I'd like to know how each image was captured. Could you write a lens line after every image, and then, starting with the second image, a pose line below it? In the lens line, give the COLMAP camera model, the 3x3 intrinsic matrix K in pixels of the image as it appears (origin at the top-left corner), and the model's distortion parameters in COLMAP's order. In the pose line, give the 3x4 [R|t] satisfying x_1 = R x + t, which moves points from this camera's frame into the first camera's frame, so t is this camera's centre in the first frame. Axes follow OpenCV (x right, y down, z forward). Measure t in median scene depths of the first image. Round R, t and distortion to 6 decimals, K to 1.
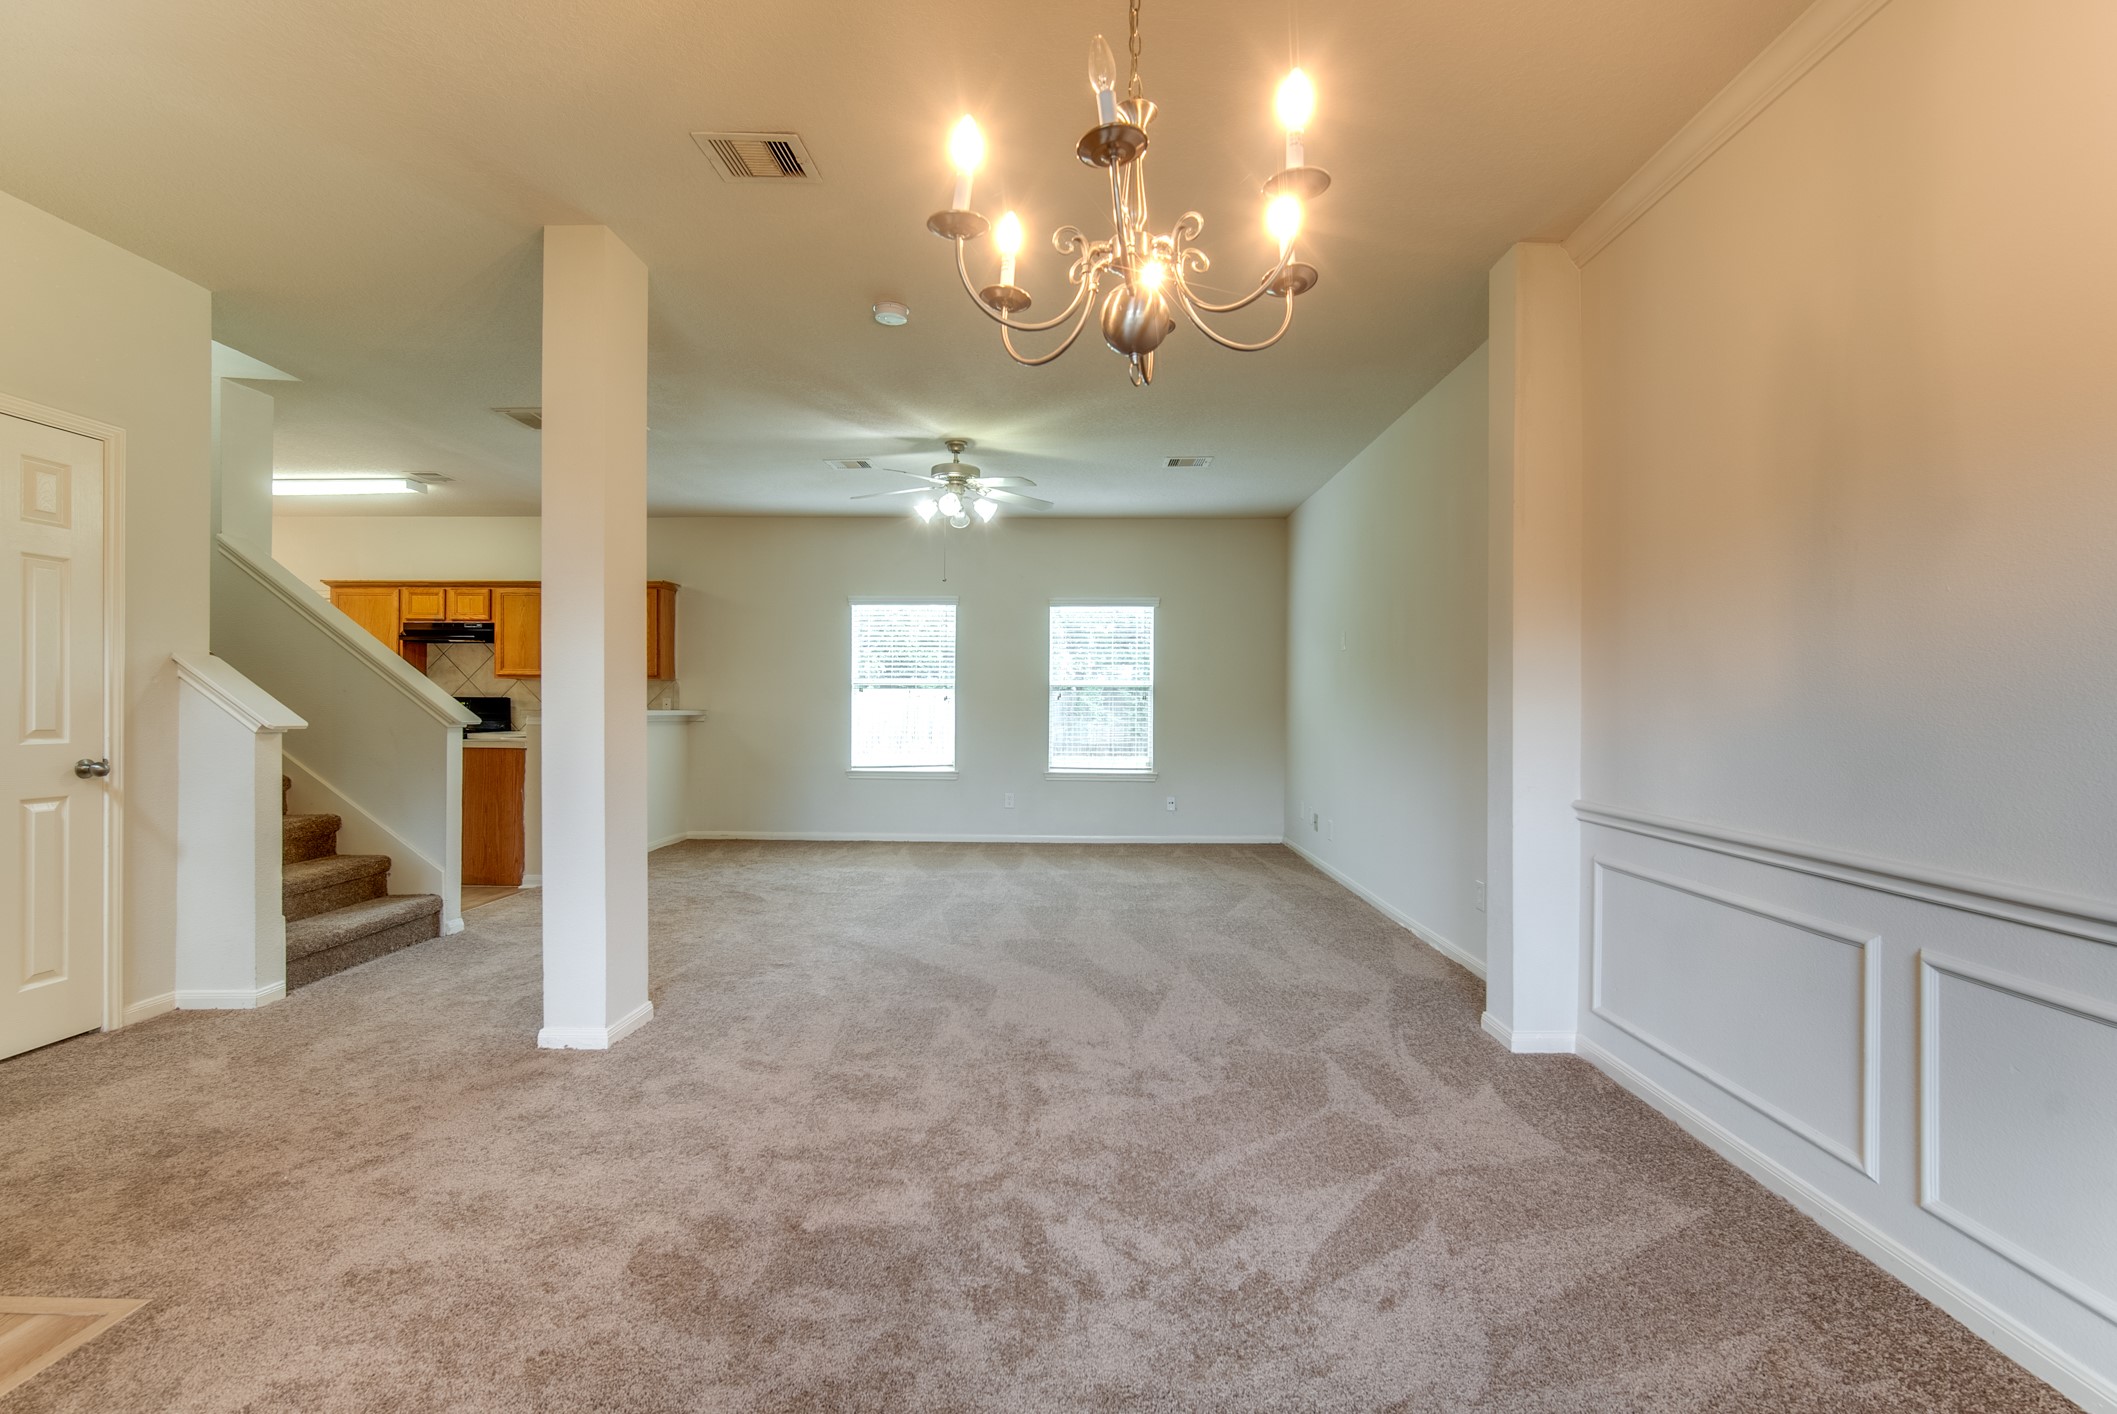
lens RADIAL K [[951.2, 0, 1058.5], [0, 951.2, 707.0], [0, 0, 1]] dist [-0.016484, 0.005603]
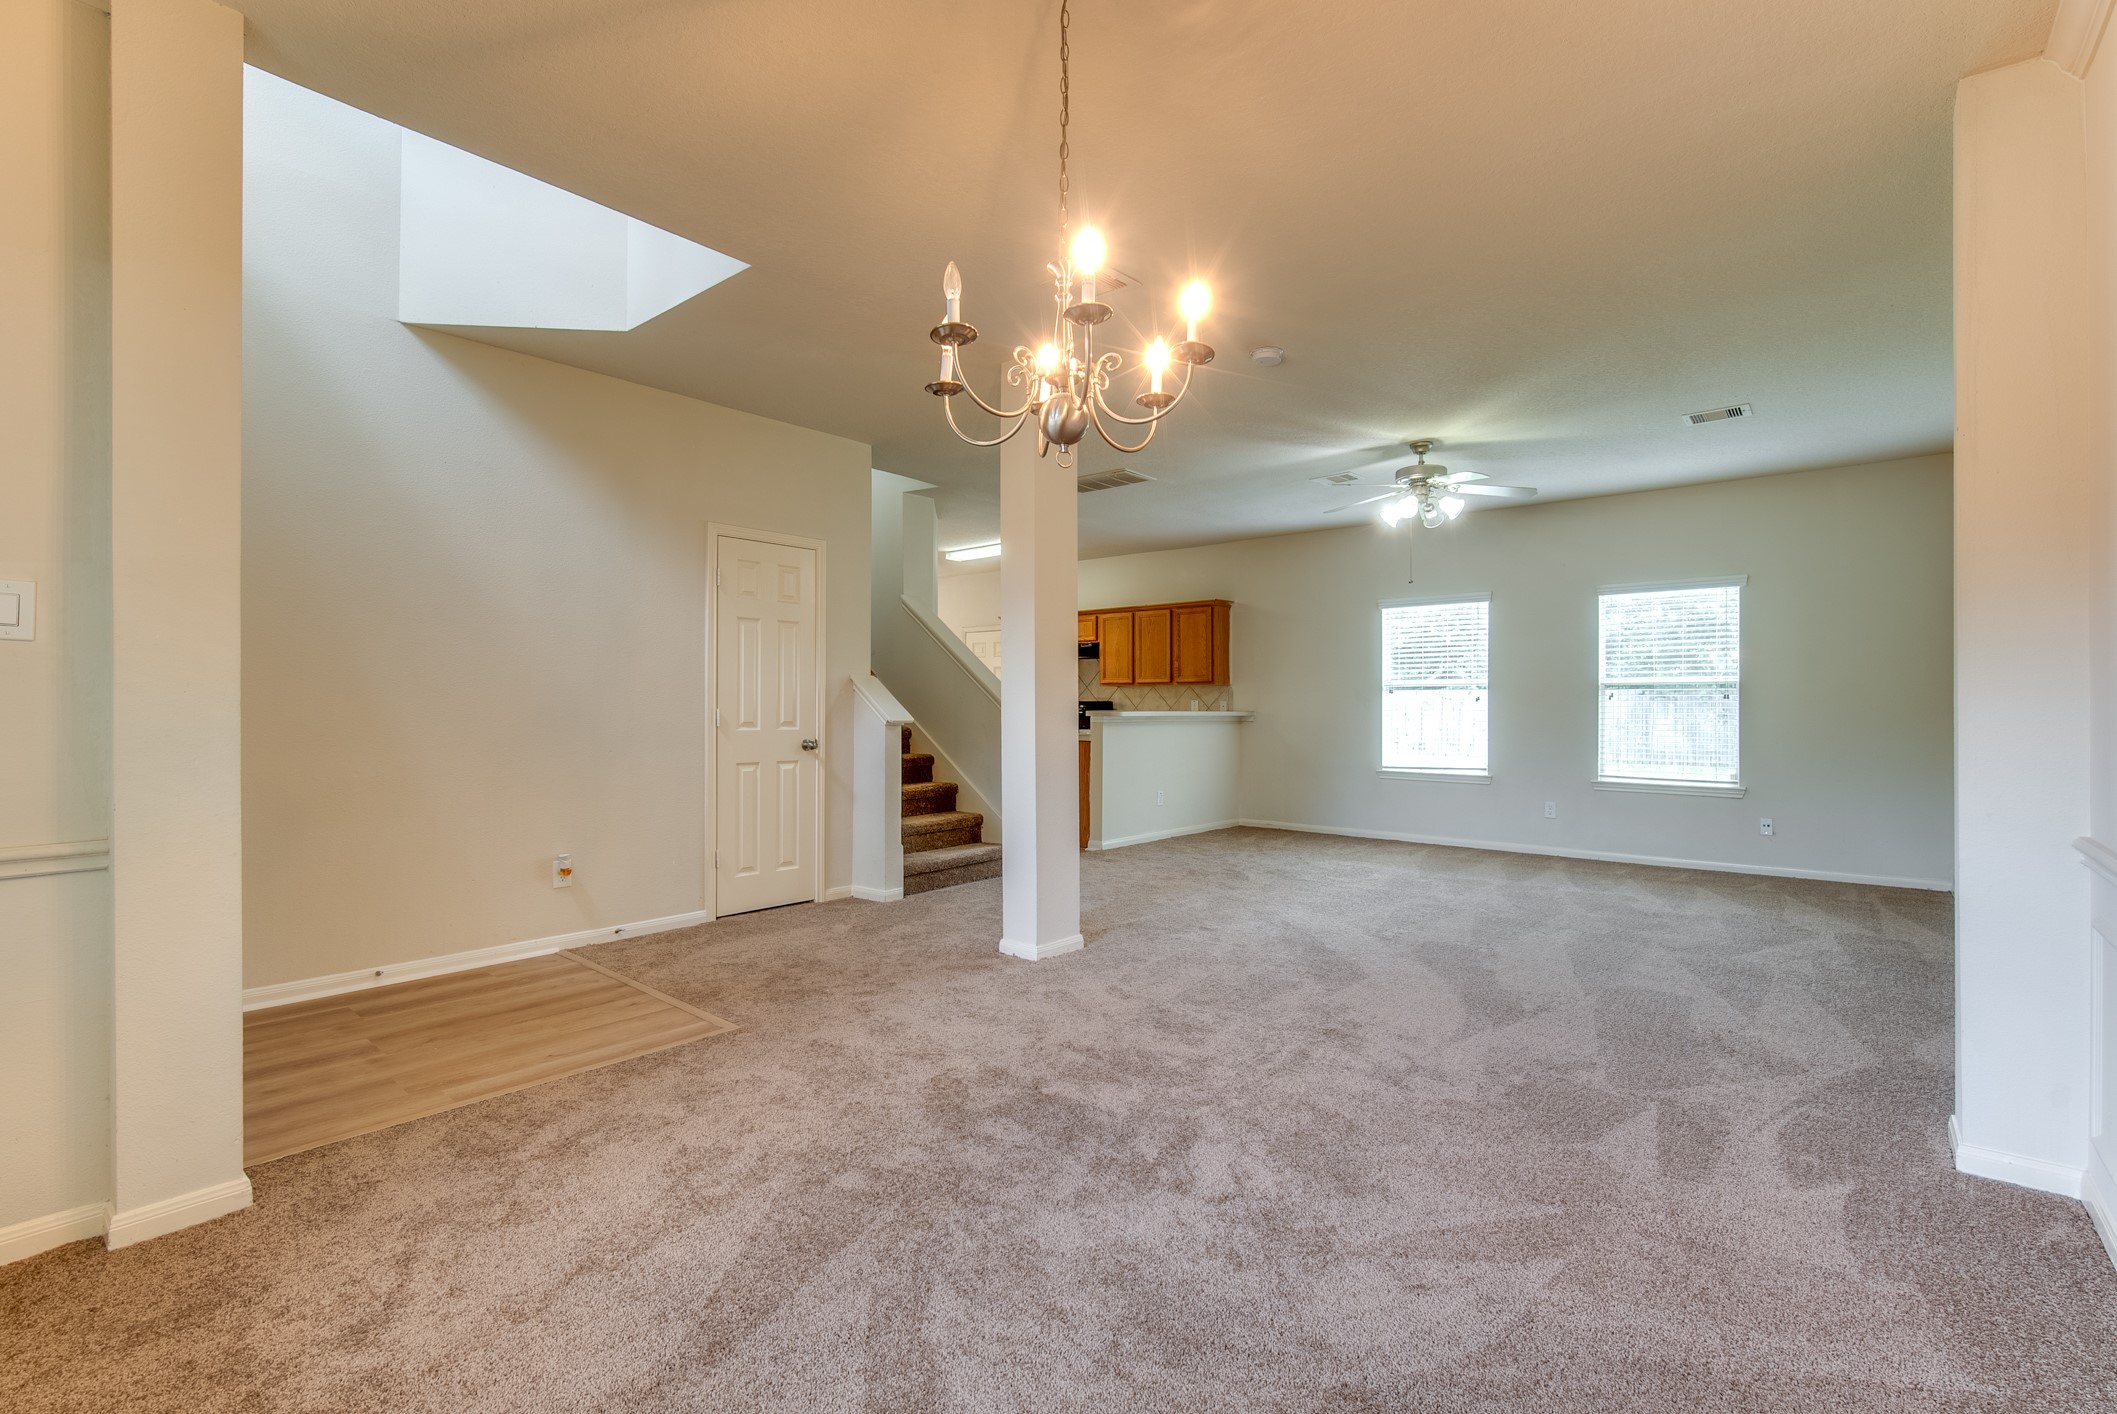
lens RADIAL K [[951.2, 0, 1058.5], [0, 951.2, 707.0], [0, 0, 1]] dist [-0.016484, 0.005603]
pose [[0.767155, -0.002625, -0.641457, 0.403741], [0.000960, 0.999995, -0.002944, 0.002760], [0.641462, 0.001643, 0.767153, -0.019520]]
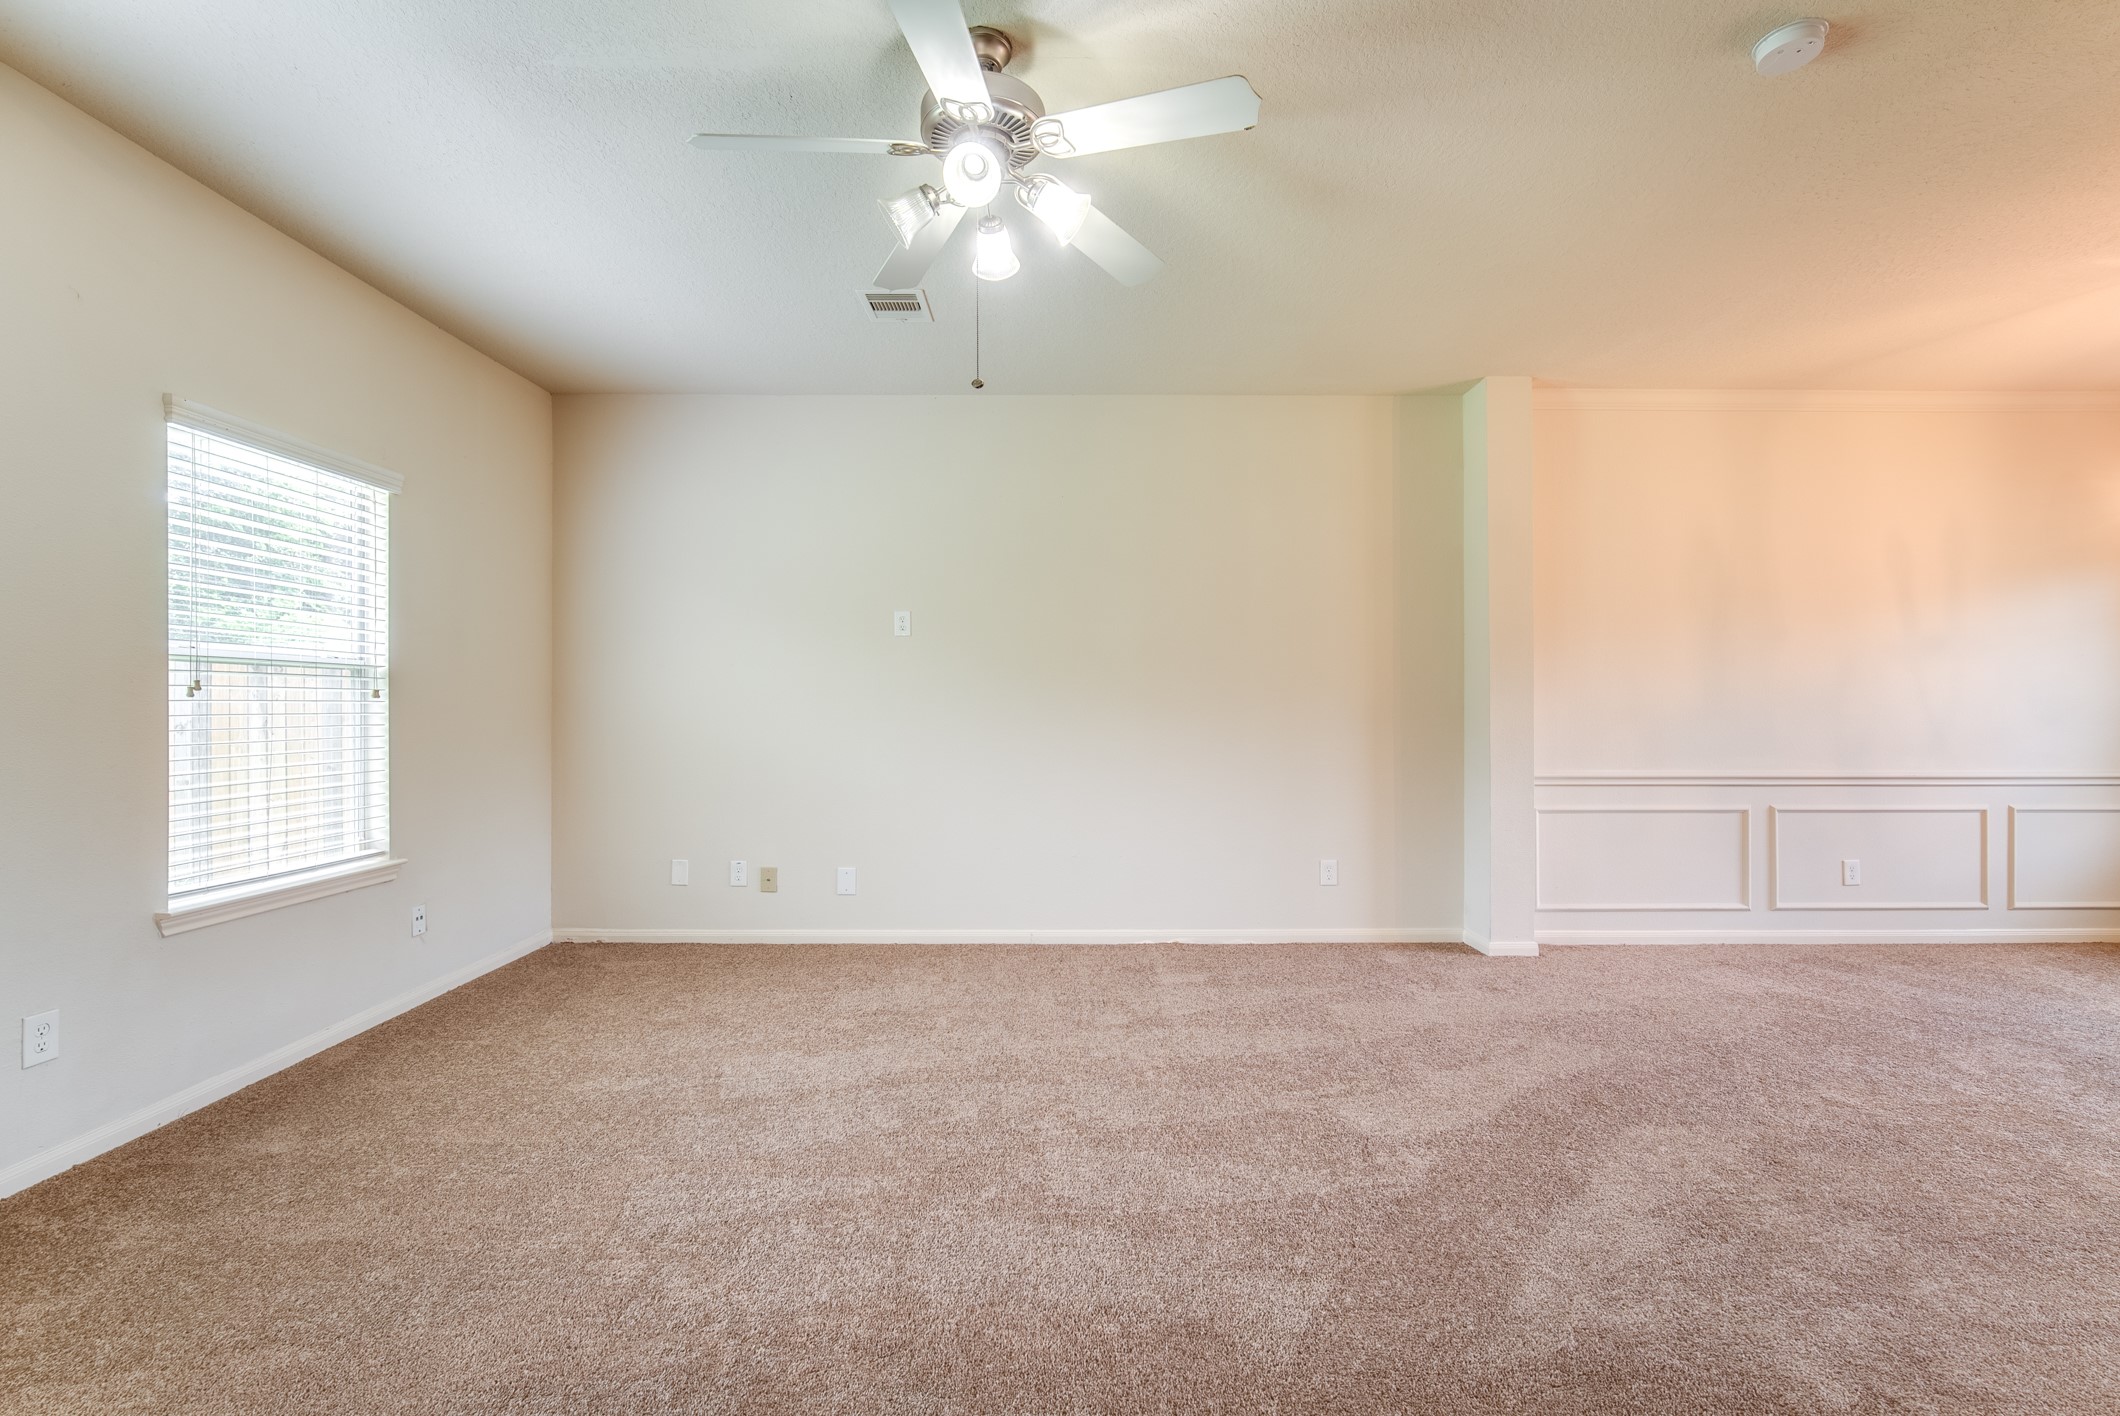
lens RADIAL K [[935.5, 0, 1060.0], [0, 935.5, 708.0], [0, 0, 1]] dist [-0.006363, 0.000890]
pose [[-0.038760, -0.005412, 0.999234, -0.831045], [-0.000109, 0.999985, 0.005412, -0.012600], [-0.999249, 0.000101, -0.038760, 1.645895]]
